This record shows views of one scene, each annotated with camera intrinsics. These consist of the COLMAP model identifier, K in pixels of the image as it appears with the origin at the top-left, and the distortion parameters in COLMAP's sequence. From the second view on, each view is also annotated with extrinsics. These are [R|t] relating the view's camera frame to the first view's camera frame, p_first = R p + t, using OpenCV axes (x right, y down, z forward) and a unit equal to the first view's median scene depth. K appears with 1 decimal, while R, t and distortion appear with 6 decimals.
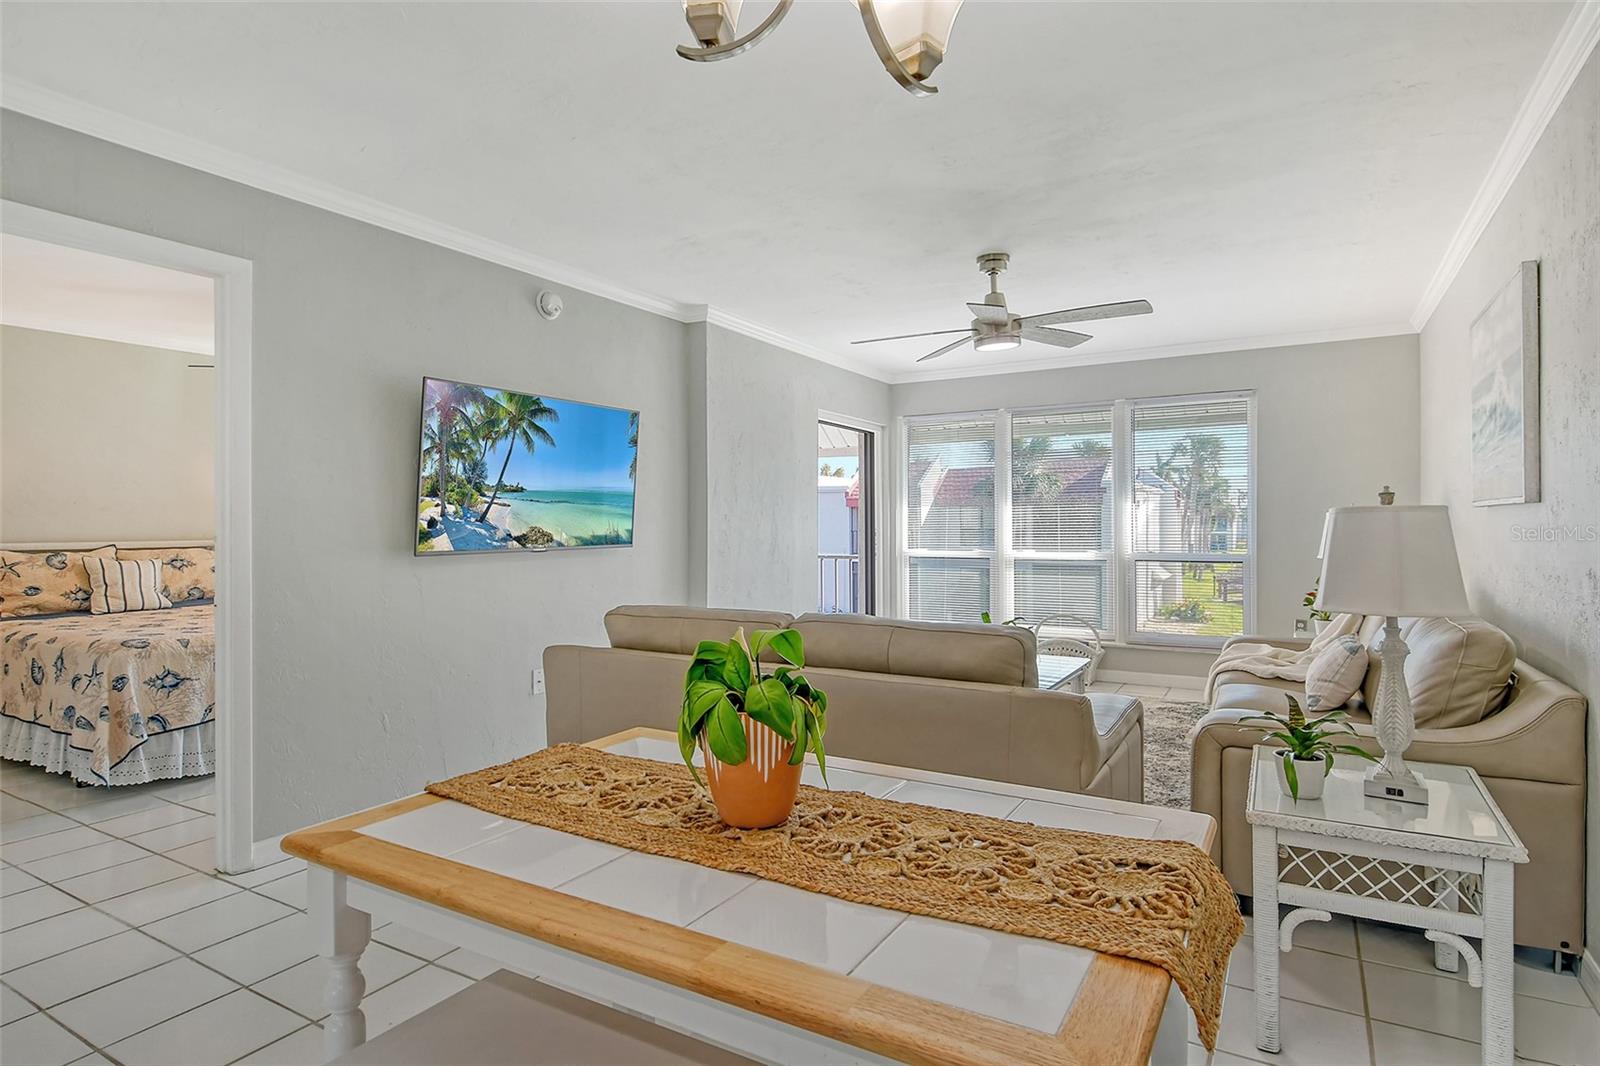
lens RADIAL K [[847.1, 0, 810.9], [0, 847.1, 527.7], [0, 0, 1]] dist [0.015607, -0.019140]
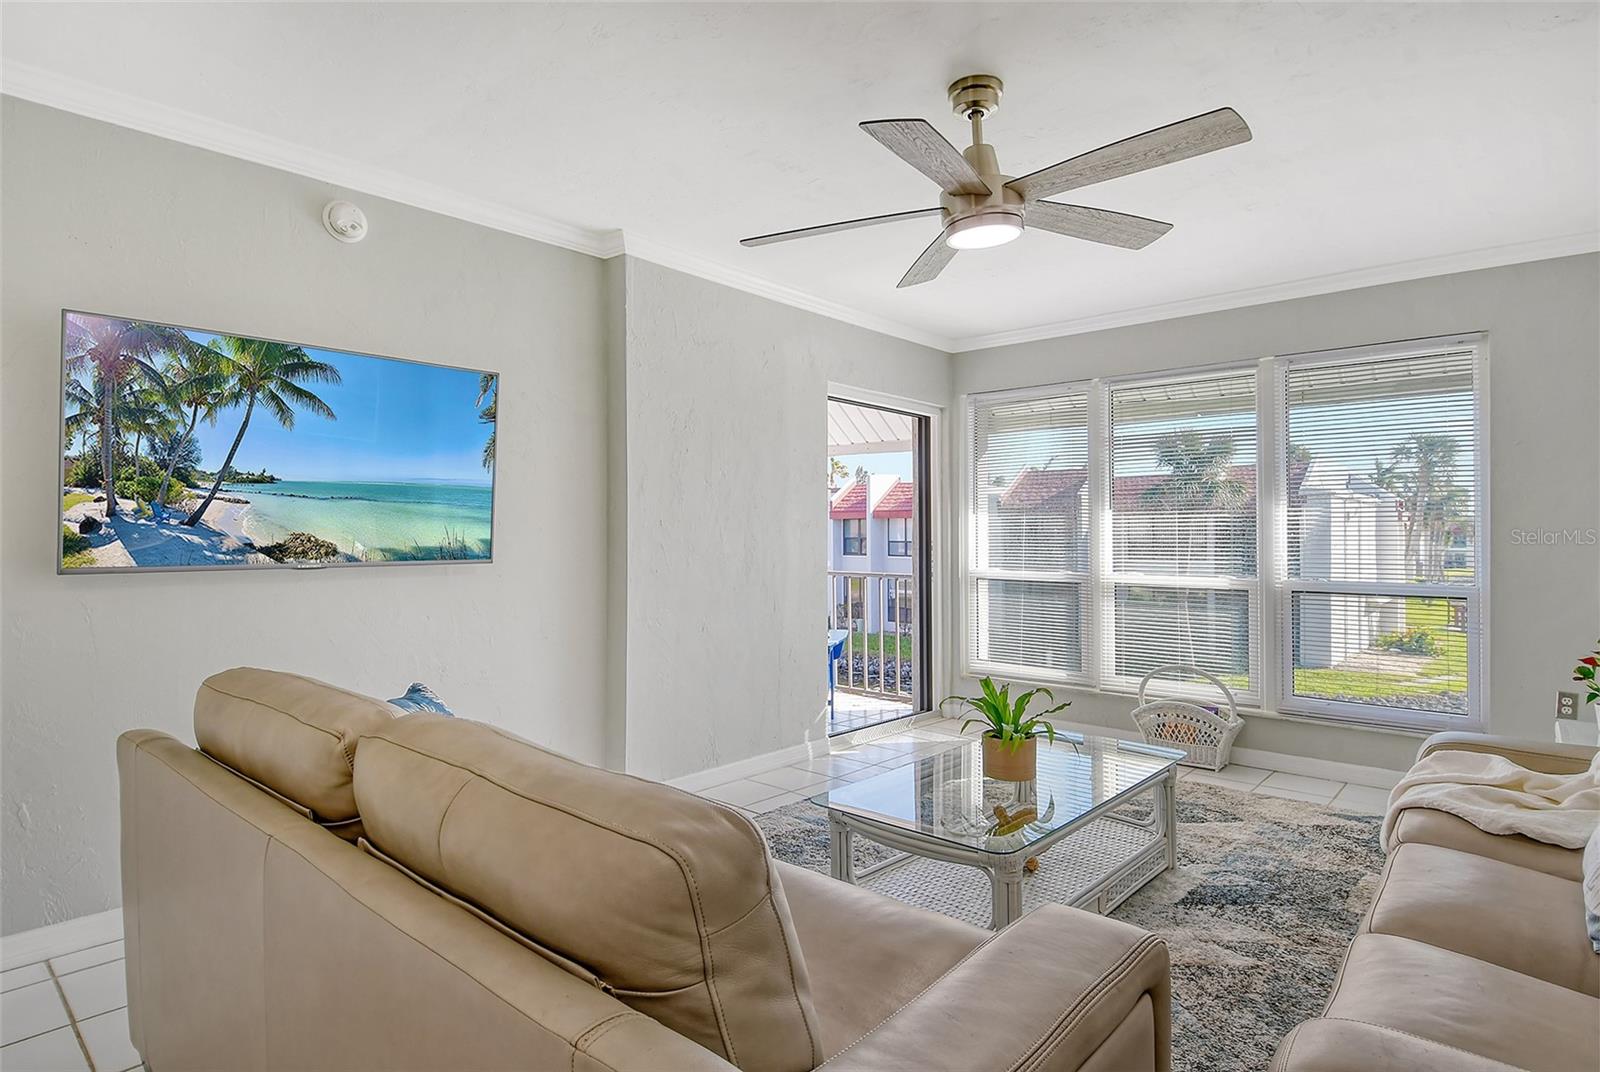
lens RADIAL K [[851.9, 0, 807.5], [0, 851.9, 534.4], [0, 0, 1]] dist [-0.007556, -0.002177]
pose [[0.978671, 0.008067, -0.205277, 0.225045], [-0.009303, 0.999944, -0.005054, -0.000554], [0.205225, 0.006856, 0.978691, 0.398256]]
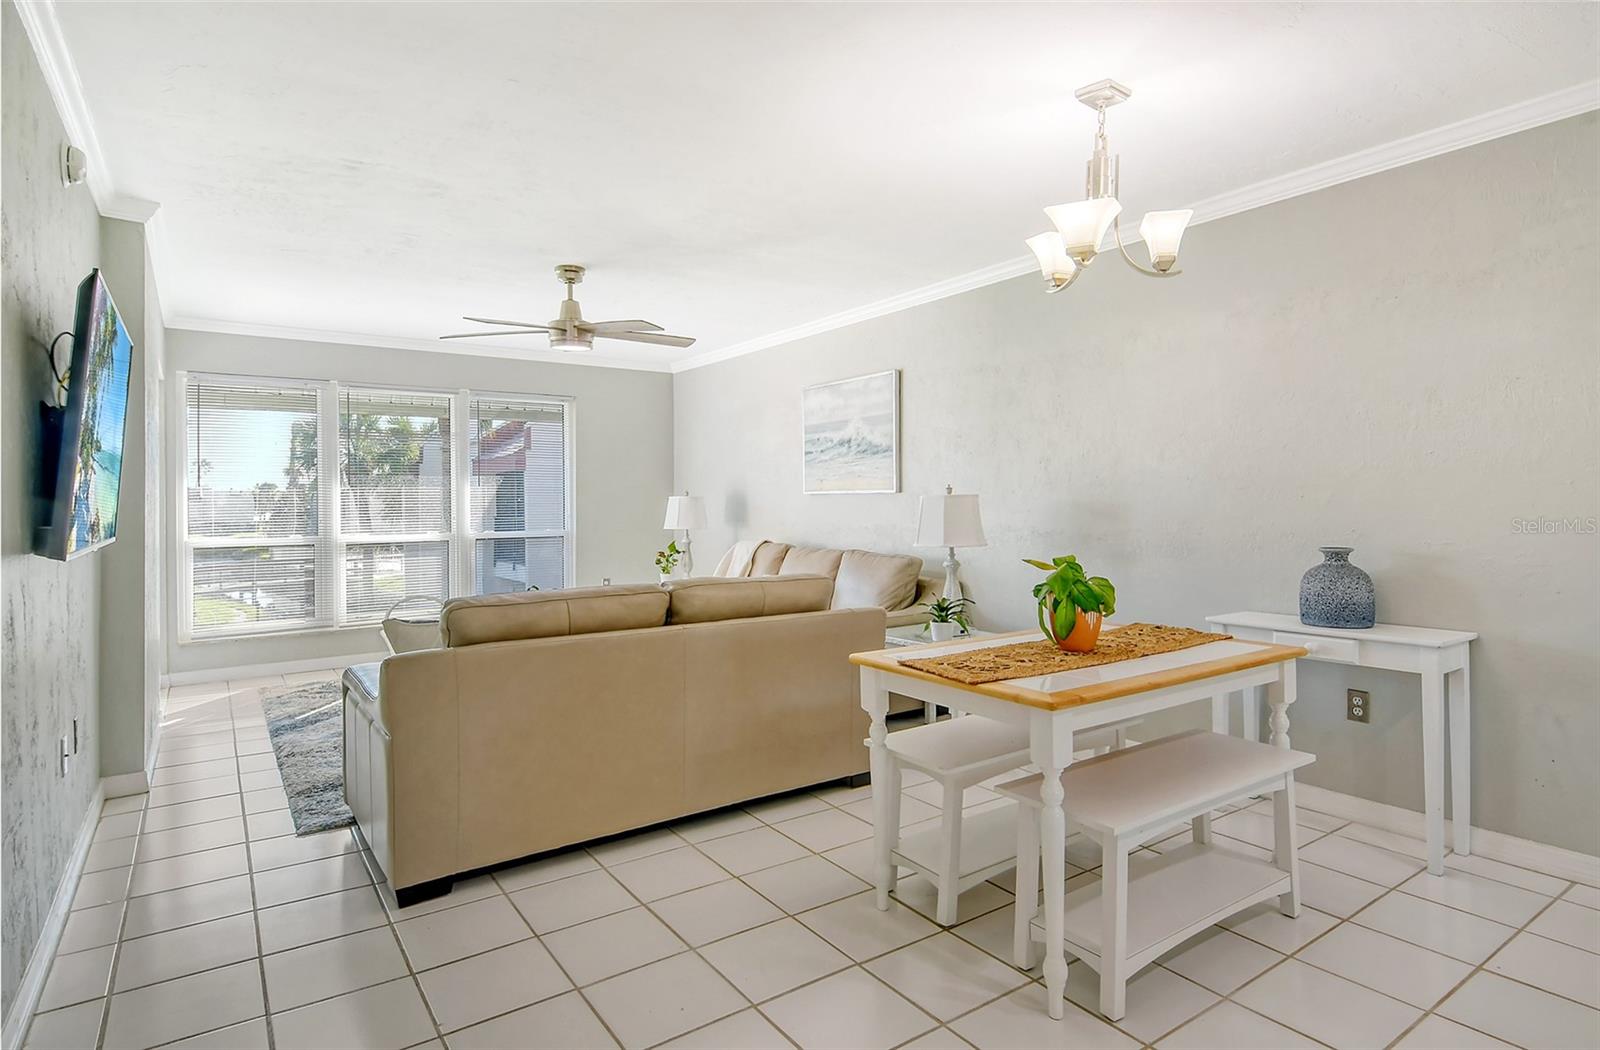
lens RADIAL K [[854.3, 0, 829.4], [0, 854.3, 518.3], [0, 0, 1]] dist [0.016258, -0.001562]
pose [[0.410822, -0.019237, 0.911513, -0.689952], [0.010133, 0.999812, 0.016533, -0.002638], [-0.911659, 0.002445, 0.410939, 0.219507]]
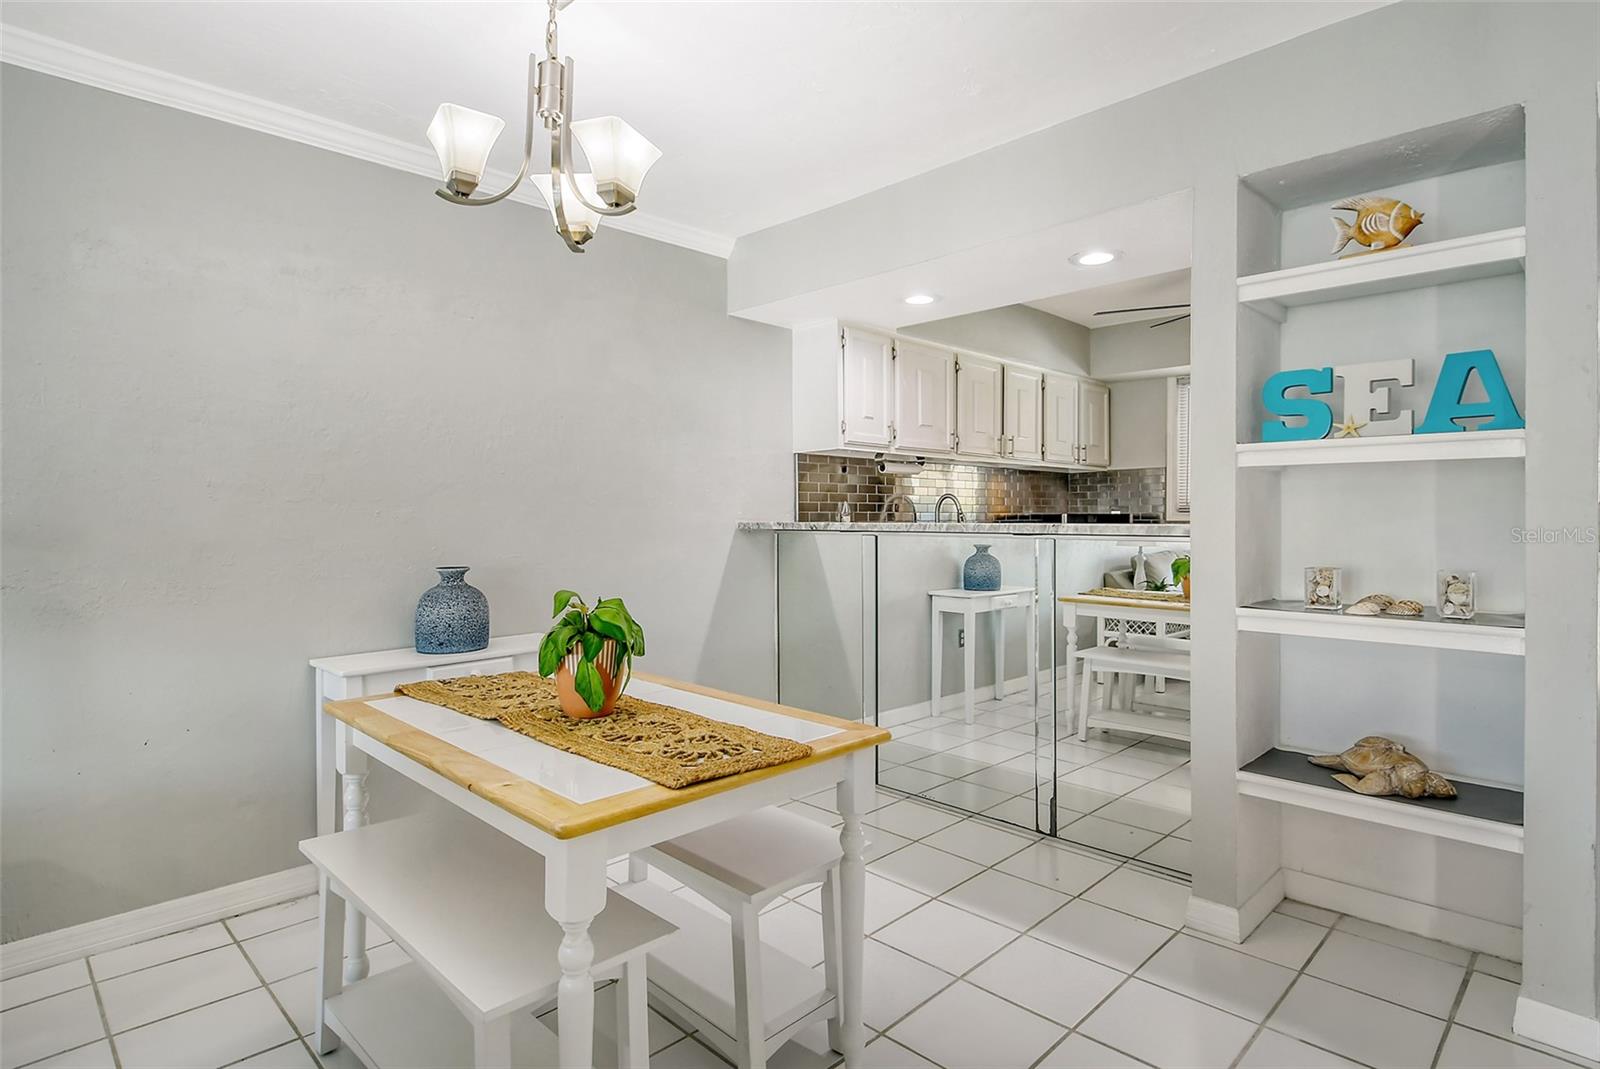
lens RADIAL K [[850.4, 0, 813.7], [0, 850.4, 524.1], [0, 0, 1]] dist [0.004202, -0.000446]
pose [[-0.966965, 0.000140, 0.254909, -0.265133], [0.004458, 0.999856, 0.016360, -0.005780], [-0.254870, 0.016956, -0.966827, 0.761100]]
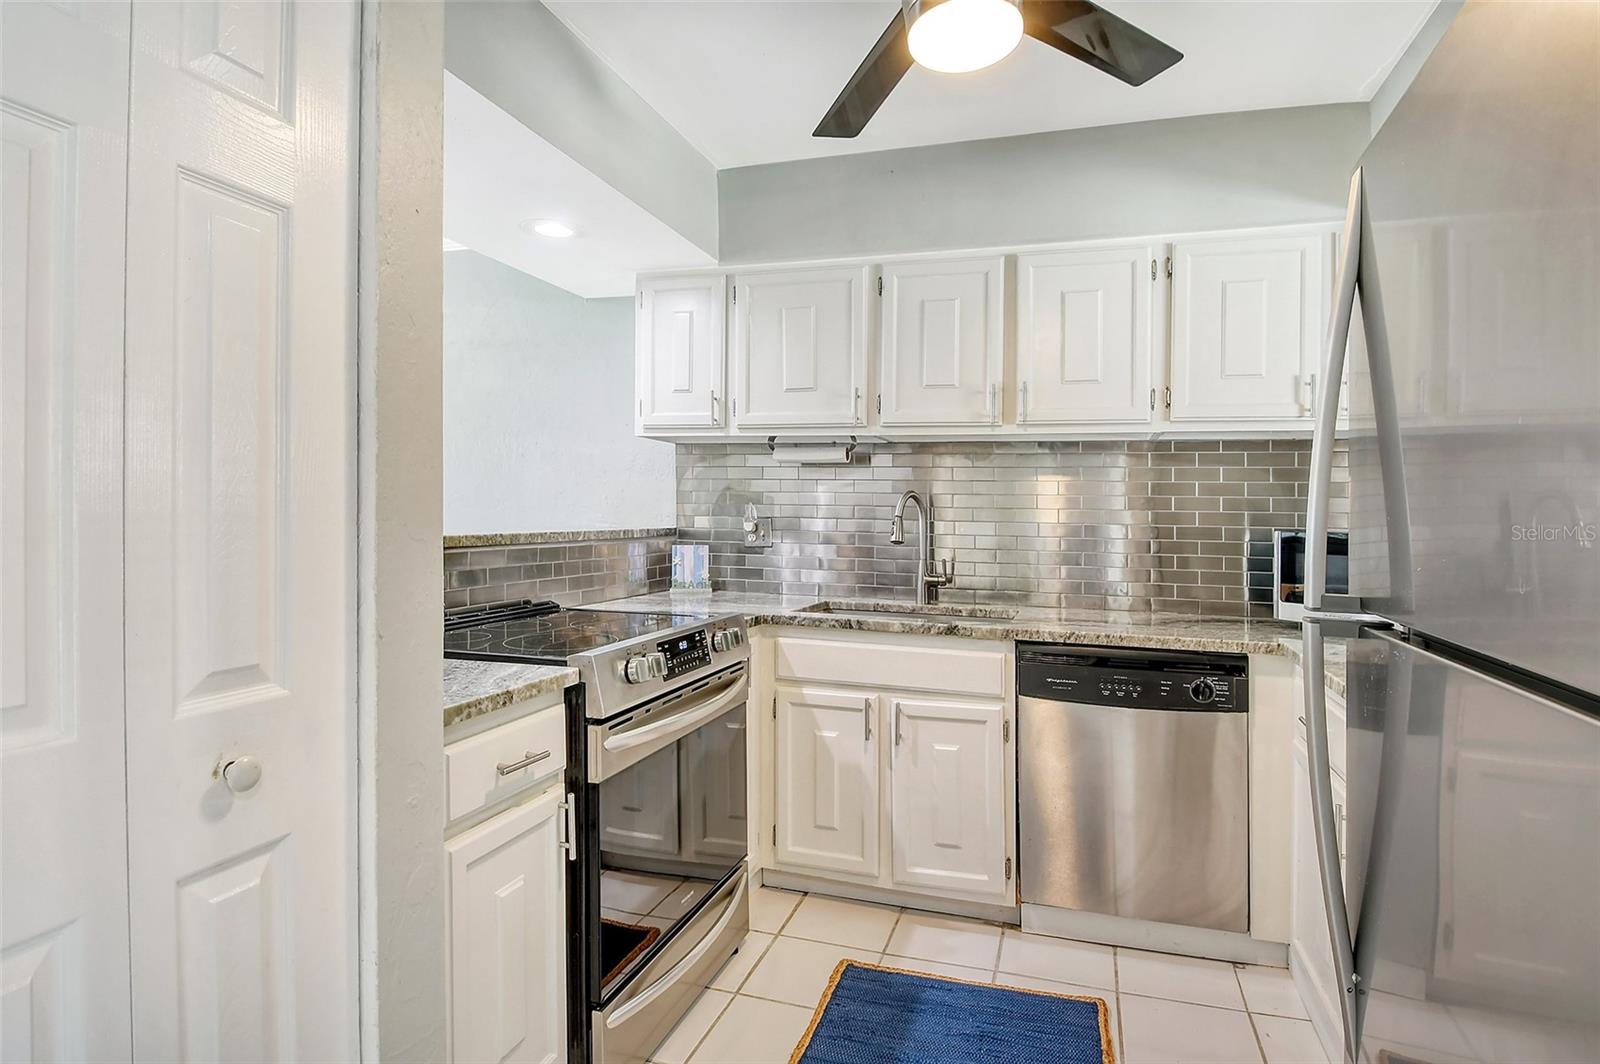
lens RADIAL K [[835.8, 0, 826.0], [0, 835.8, 527.2], [0, 0, 1]] dist [0.008485, -0.001521]
pose [[-0.233559, -0.019660, 0.972144, -0.848096], [-0.008957, 0.999797, 0.018067, -0.008469], [-0.972301, -0.004487, -0.233688, -0.219075]]
